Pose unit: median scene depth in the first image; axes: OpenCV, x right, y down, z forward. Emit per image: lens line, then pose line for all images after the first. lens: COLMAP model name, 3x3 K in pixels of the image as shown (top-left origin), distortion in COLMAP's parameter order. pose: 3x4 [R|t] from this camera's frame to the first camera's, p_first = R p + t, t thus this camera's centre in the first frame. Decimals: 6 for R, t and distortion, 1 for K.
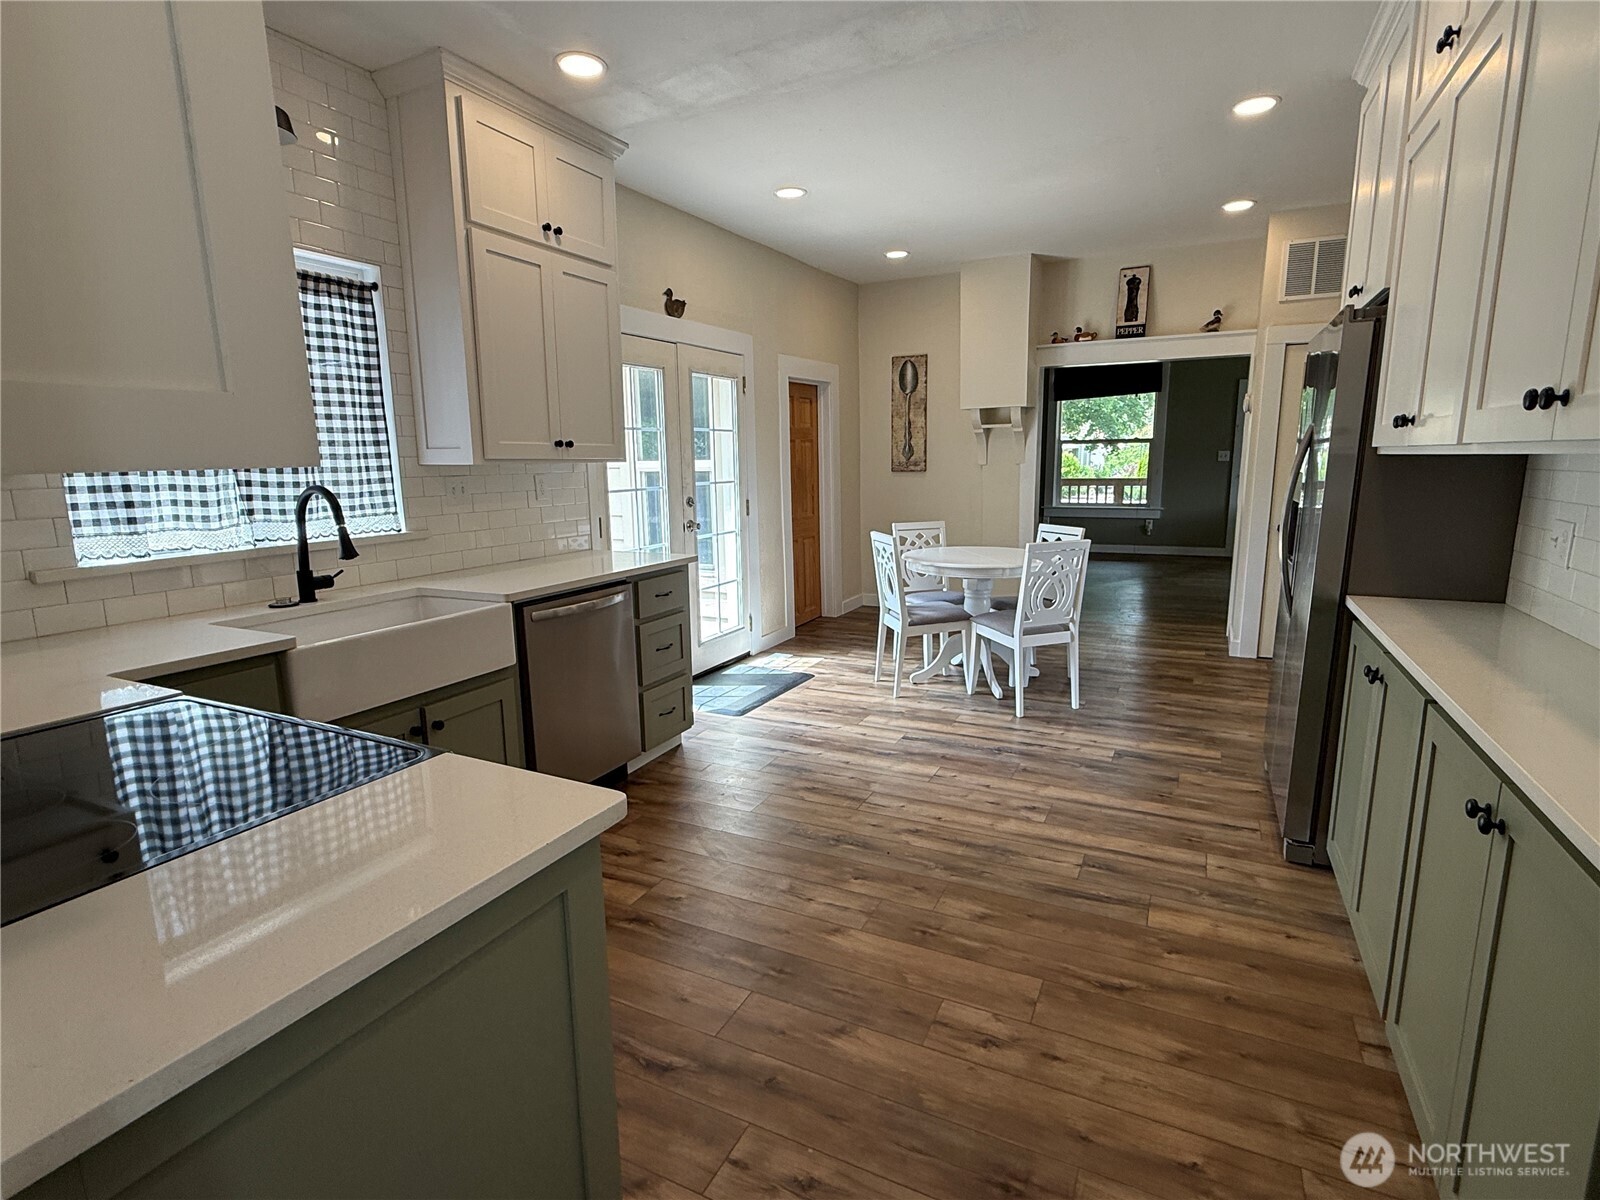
lens RADIAL K [[800.8, 0, 800.0], [0, 800.8, 600.0], [0, 0, 1]] dist [-0.000117, -0.000019]
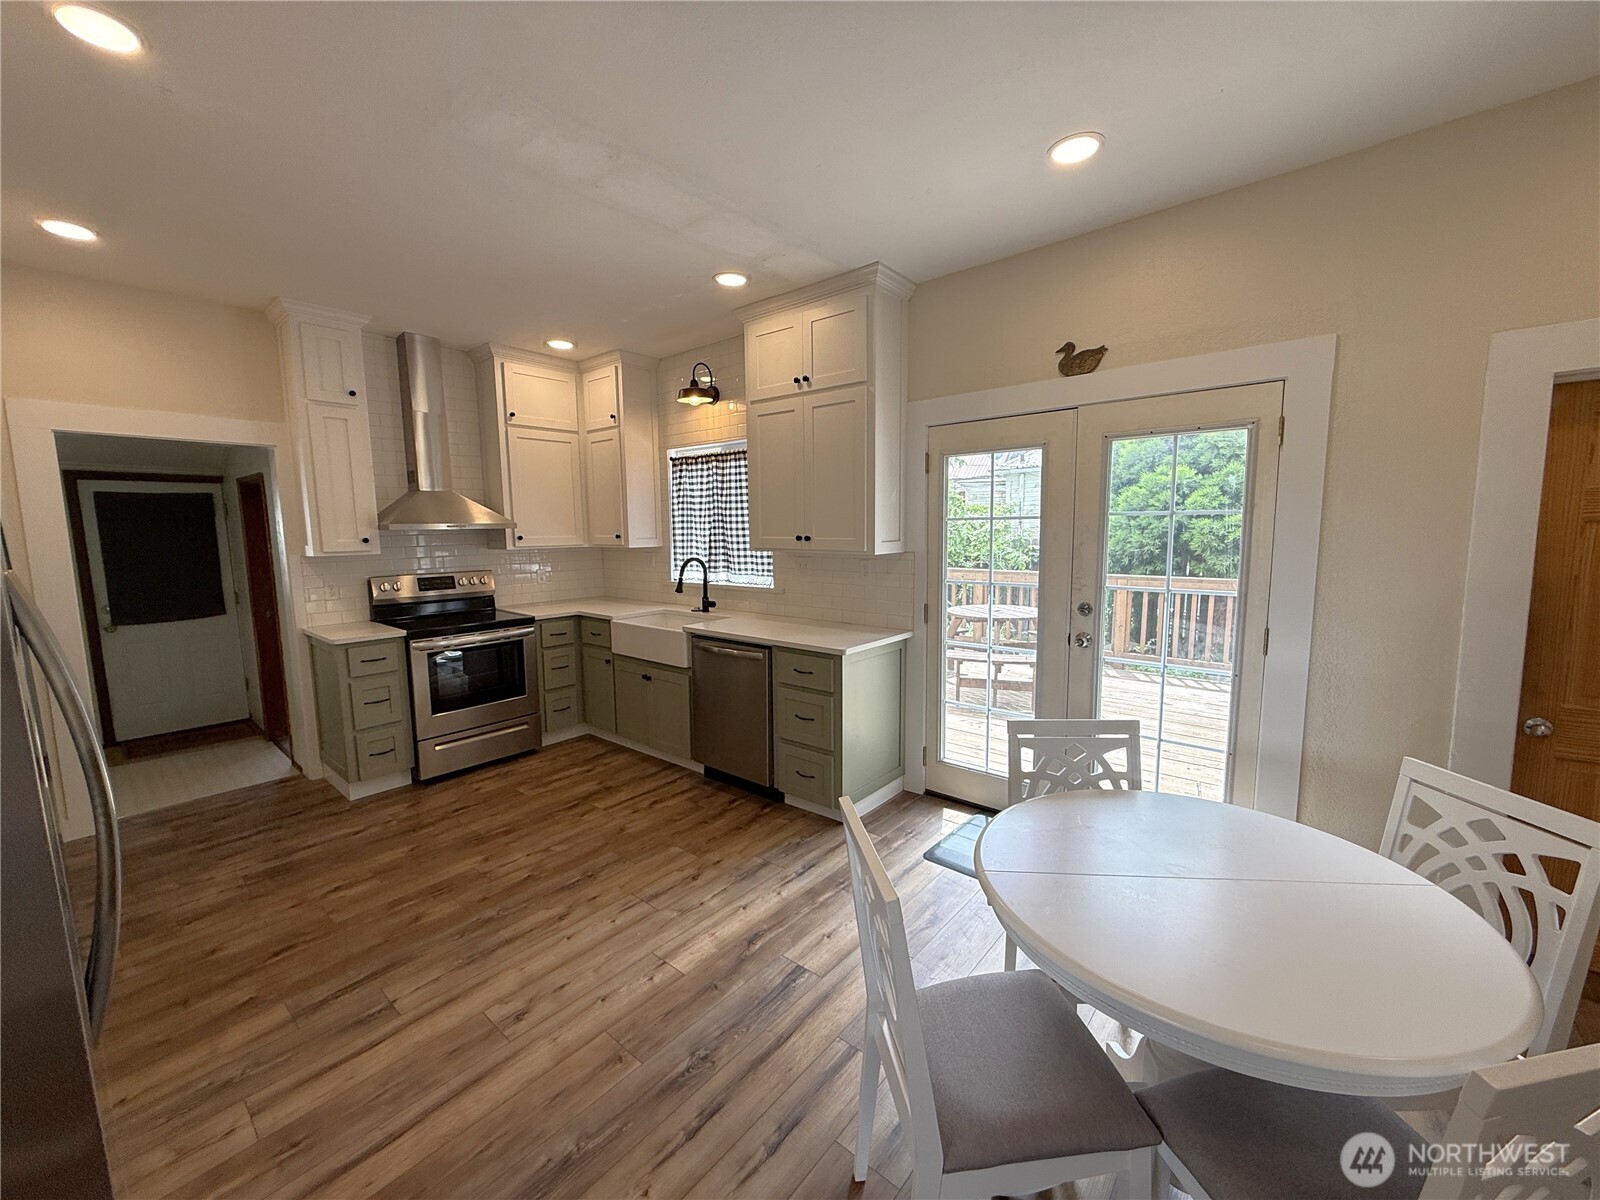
lens RADIAL K [[635.9, 0, 796.3], [0, 635.9, 599.7], [0, 0, 1]] dist [-0.000209, 0.000121]
pose [[-0.236652, 0.128400, -0.963073, 0.839735], [-0.158212, 0.972906, 0.168588, -0.313272], [0.958626, 0.192267, -0.209926, 1.419539]]
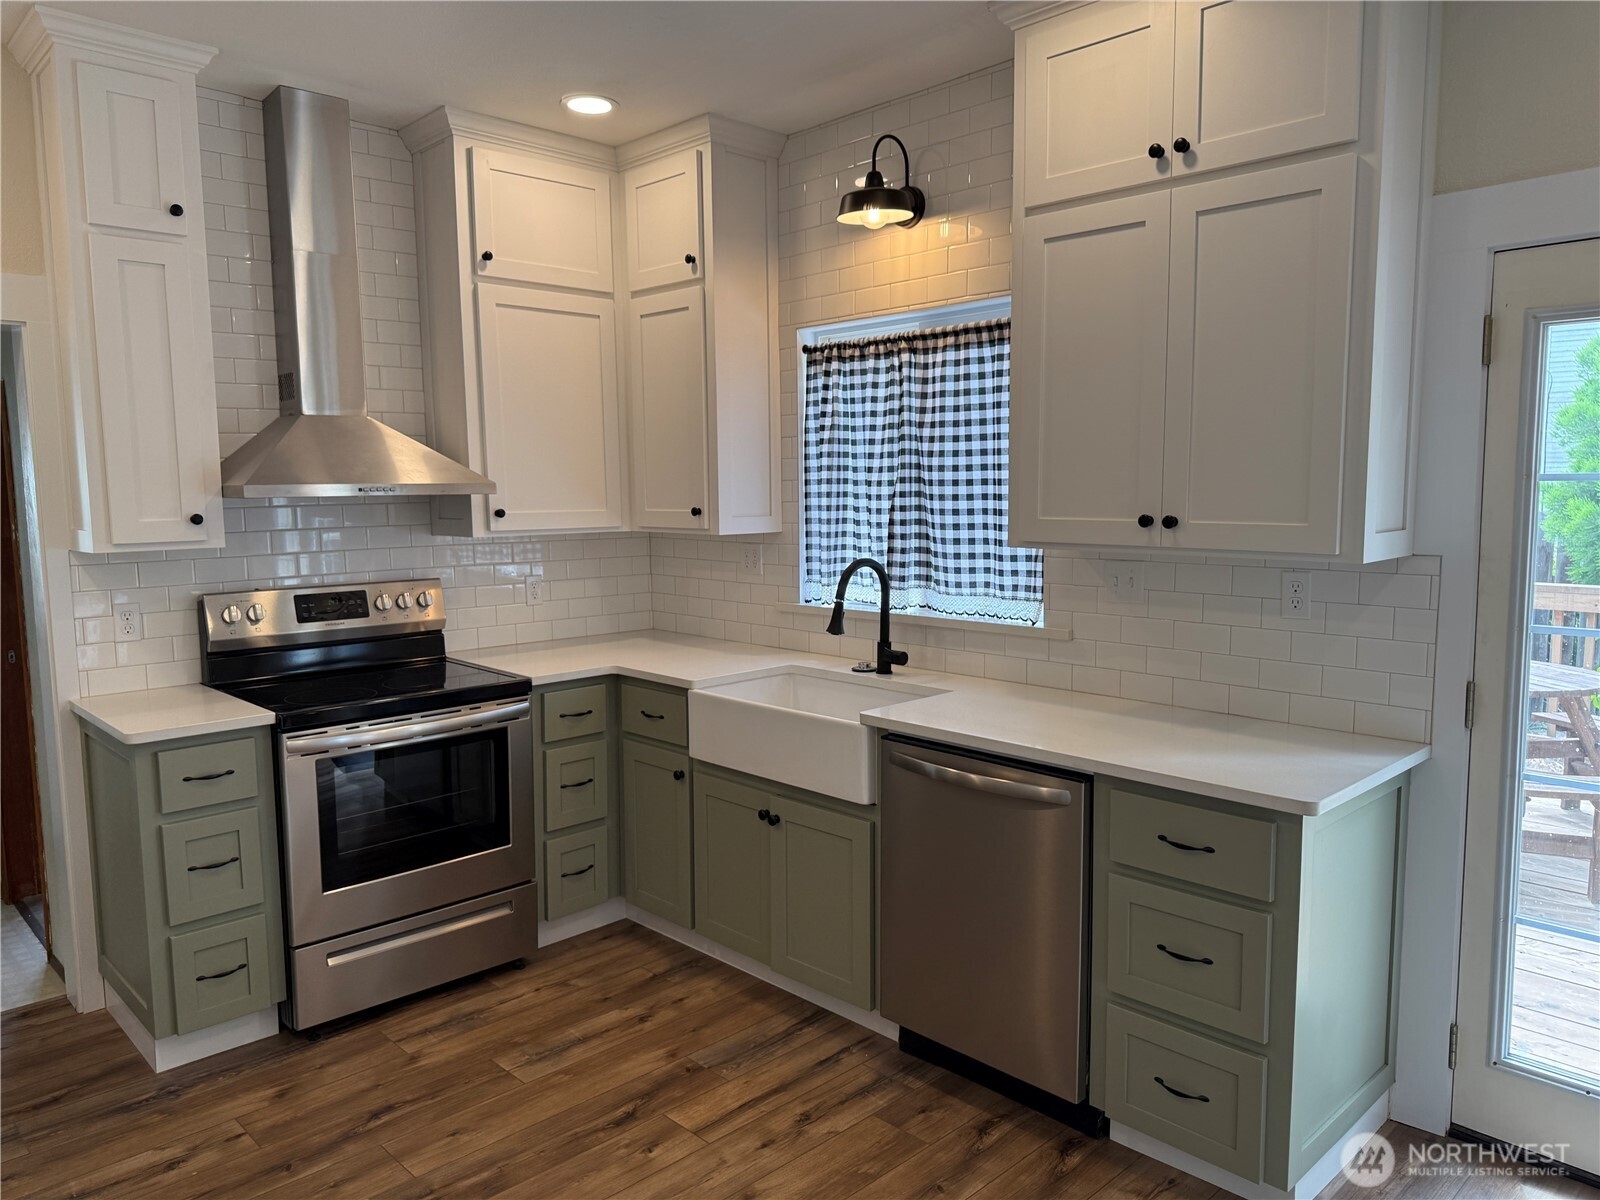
lens RADIAL K [[1123.9, 0, 793.6], [0, 1123.9, 602.4], [0, 0, 1]] dist [0.097695, -0.135845]
pose [[-0.336268, 0.116050, -0.934589, 0.633333], [-0.153654, 0.972320, 0.176021, -0.278338], [0.929147, 0.202794, -0.309129, 1.179762]]
